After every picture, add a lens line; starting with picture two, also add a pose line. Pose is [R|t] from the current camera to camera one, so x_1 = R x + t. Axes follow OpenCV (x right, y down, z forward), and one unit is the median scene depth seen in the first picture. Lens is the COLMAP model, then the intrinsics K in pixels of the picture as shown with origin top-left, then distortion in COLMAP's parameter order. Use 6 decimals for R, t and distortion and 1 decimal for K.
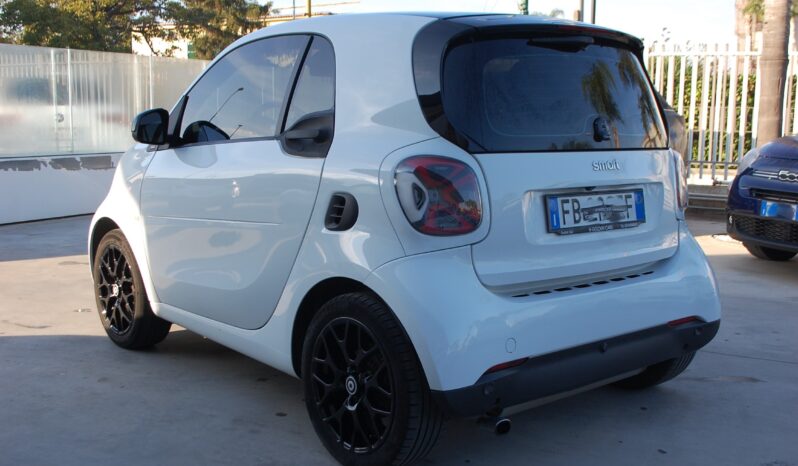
lens RADIAL K [[872.8, 0, 396.9], [0, 872.8, 235.8], [0, 0, 1]] dist [-0.101006, 0.000000]
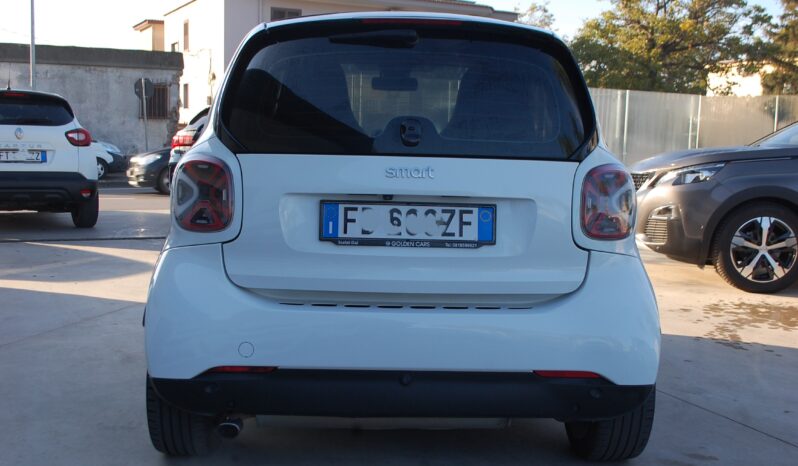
lens RADIAL K [[872.8, 0, 397.4], [0, 872.8, 233.8], [0, 0, 1]] dist [-0.101006, 0.000000]
pose [[0.796795, 0.069716, -0.600214, 0.771323], [-0.096680, 0.995234, -0.012746, -0.006505], [0.596465, 0.068184, 0.799738, 0.288612]]
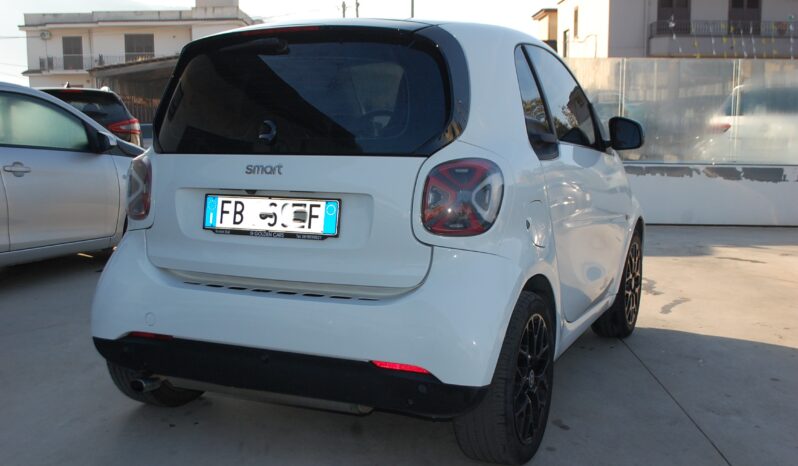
lens RADIAL K [[872.8, 0, 395.5], [0, 872.8, 239.8], [0, 0, 1]] dist [-0.101006, 0.000000]
pose [[0.433365, 0.104566, -0.895132, 1.188523], [-0.113194, 0.991696, 0.061045, -0.079176], [0.894082, 0.074868, 0.441602, 0.711375]]
